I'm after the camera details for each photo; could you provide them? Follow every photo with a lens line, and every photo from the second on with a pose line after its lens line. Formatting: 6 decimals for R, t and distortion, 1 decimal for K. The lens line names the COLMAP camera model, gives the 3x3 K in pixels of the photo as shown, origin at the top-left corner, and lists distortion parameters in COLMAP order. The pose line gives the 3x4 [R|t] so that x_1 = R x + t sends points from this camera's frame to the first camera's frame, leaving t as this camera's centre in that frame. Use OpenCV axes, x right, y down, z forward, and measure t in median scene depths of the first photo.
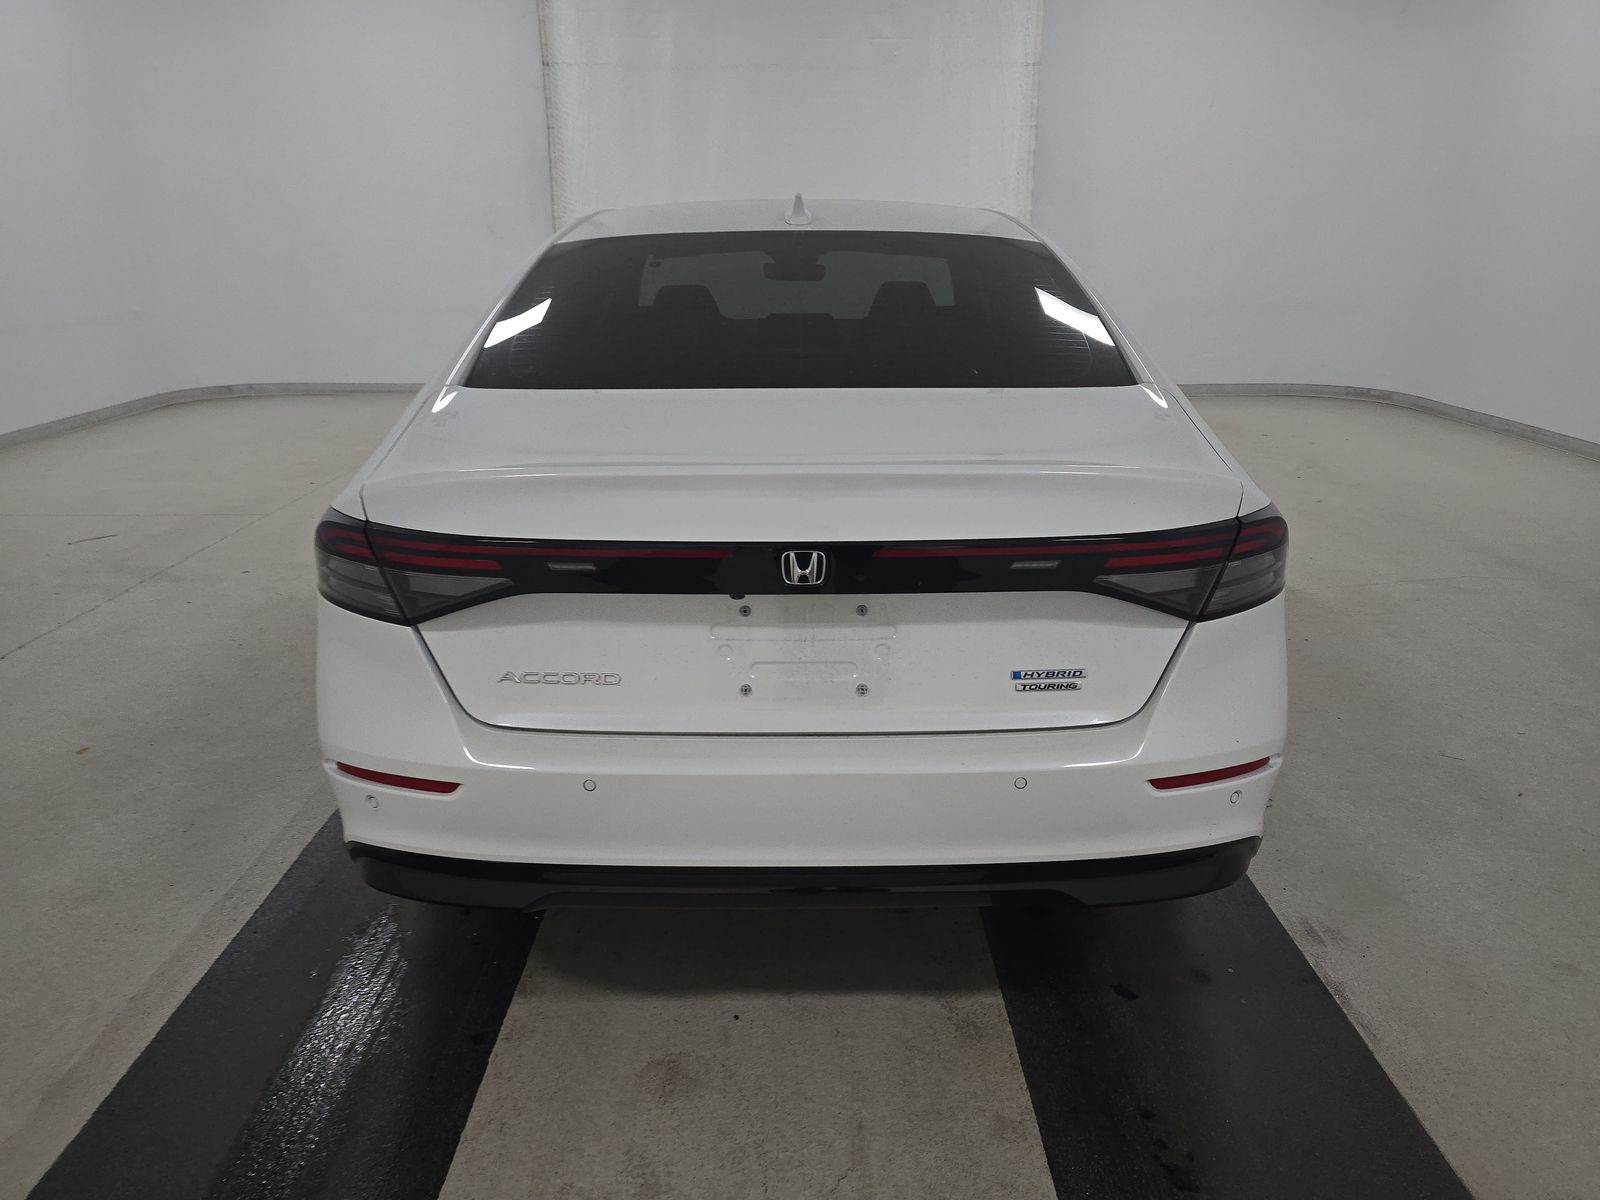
lens RADIAL K [[1085.9, 0, 810.1], [0, 1085.9, 595.2], [0, 0, 1]] dist [0.007344, 0.000479]
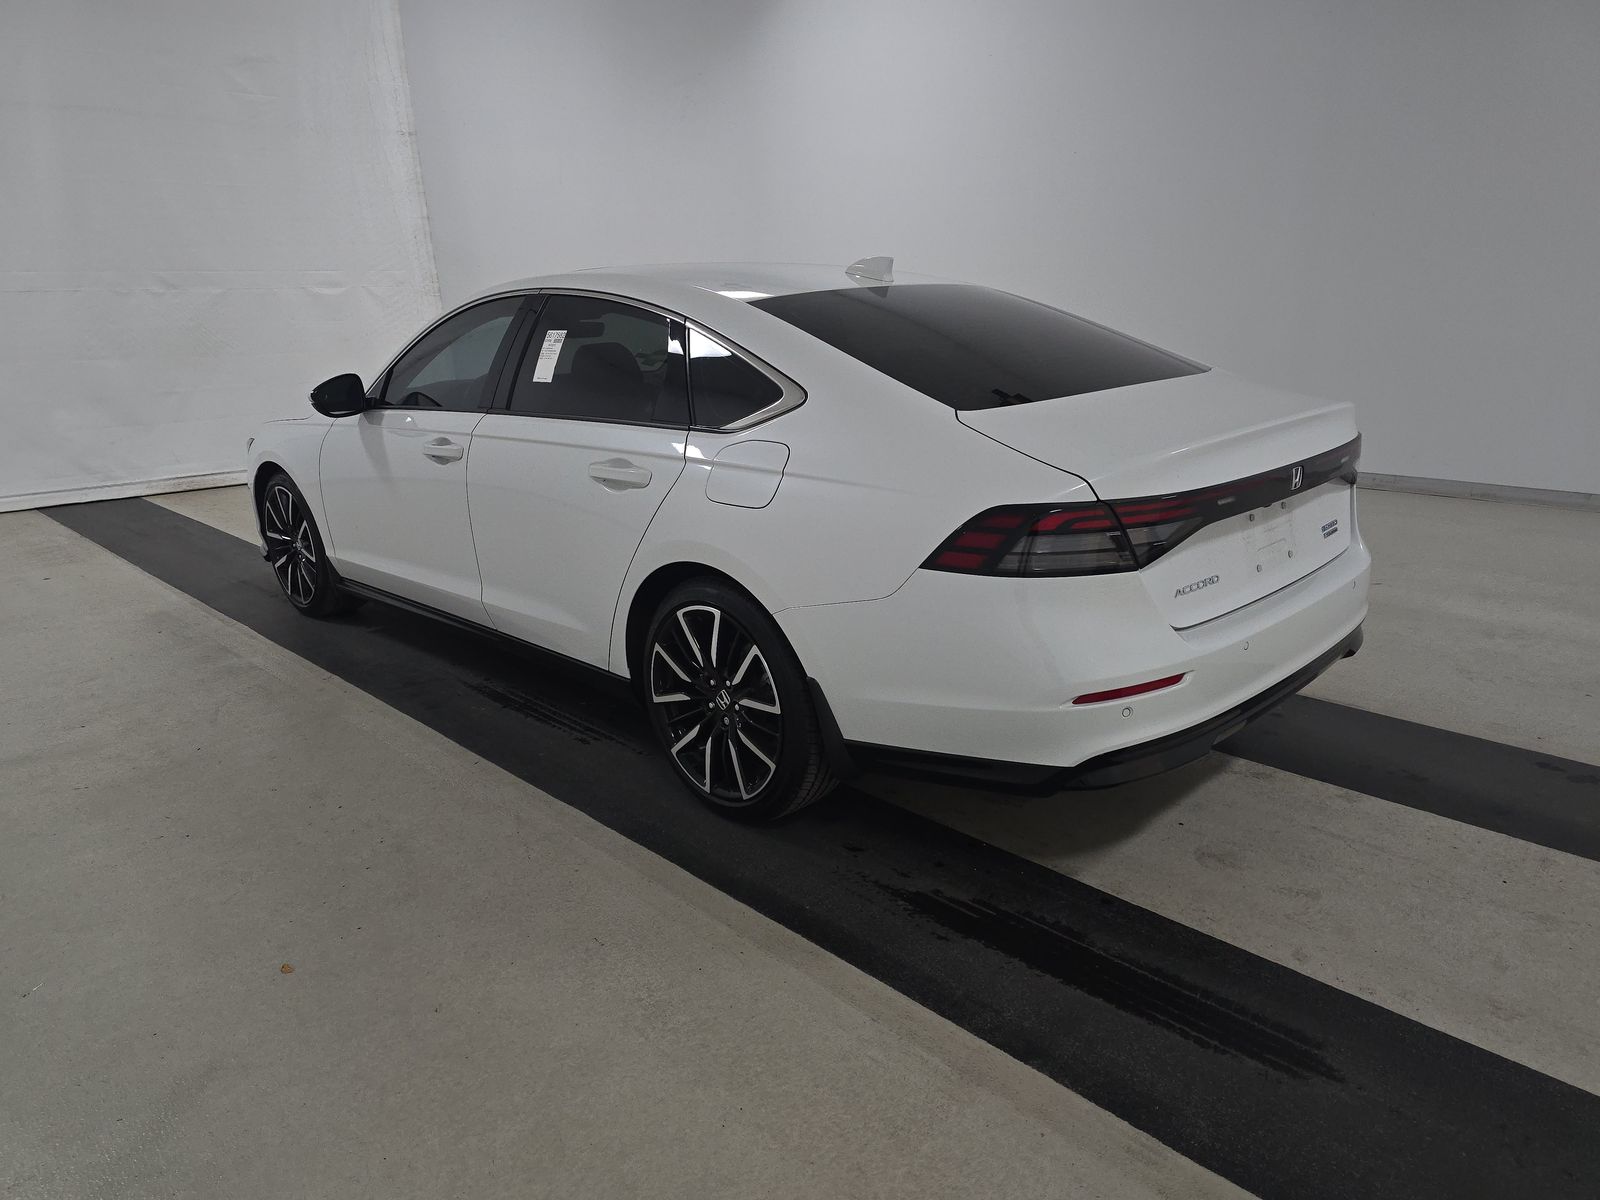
lens RADIAL K [[1074.8, 0, 800.0], [0, 1074.8, 600.0], [0, 0, 1]] dist [0.009055, 0.000855]
pose [[0.712567, -0.211171, 0.669070, -1.245824], [0.242541, 0.968977, 0.047518, -0.079983], [-0.658348, 0.128417, 0.741679, 0.233304]]
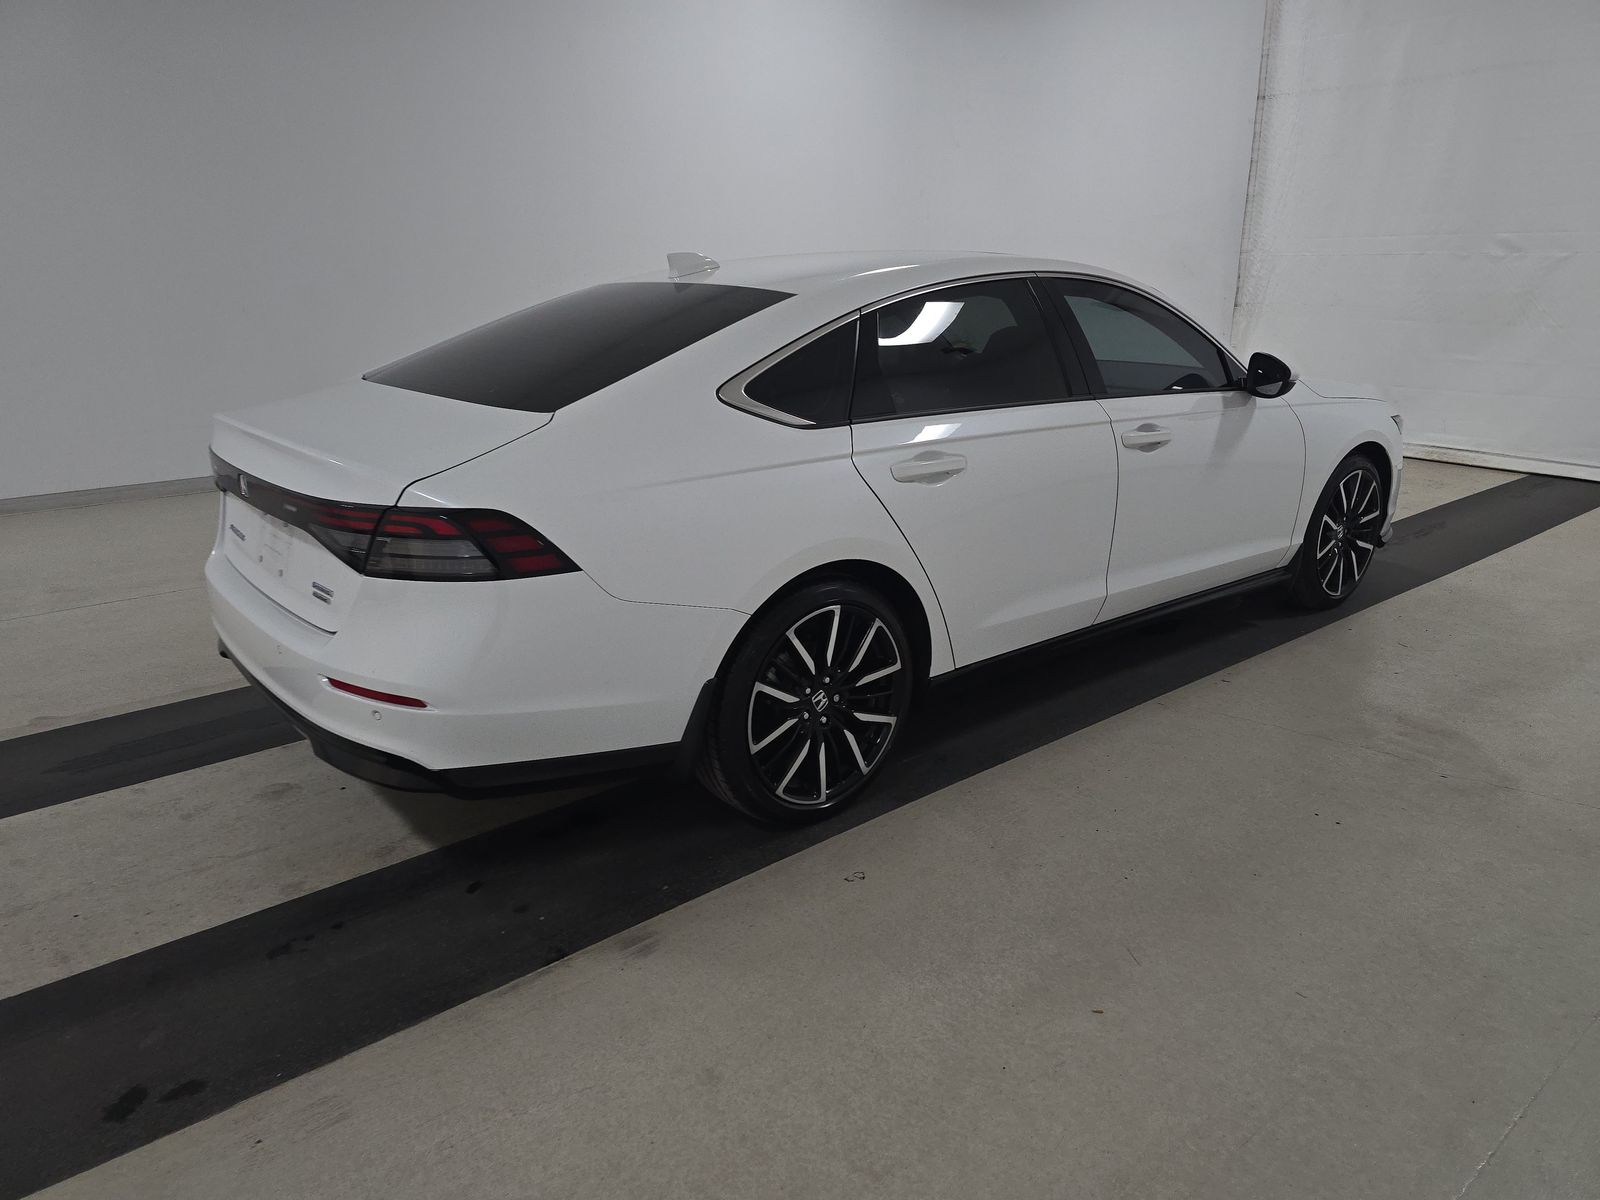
lens RADIAL K [[1085.9, 0, 810.1], [0, 1085.9, 595.2], [0, 0, 1]] dist [0.007344, 0.000479]
pose [[0.635223, 0.218009, -0.740921, 1.375864], [-0.235367, 0.968344, 0.083135, -0.155479], [0.735591, 0.121579, 0.666427, 0.403229]]
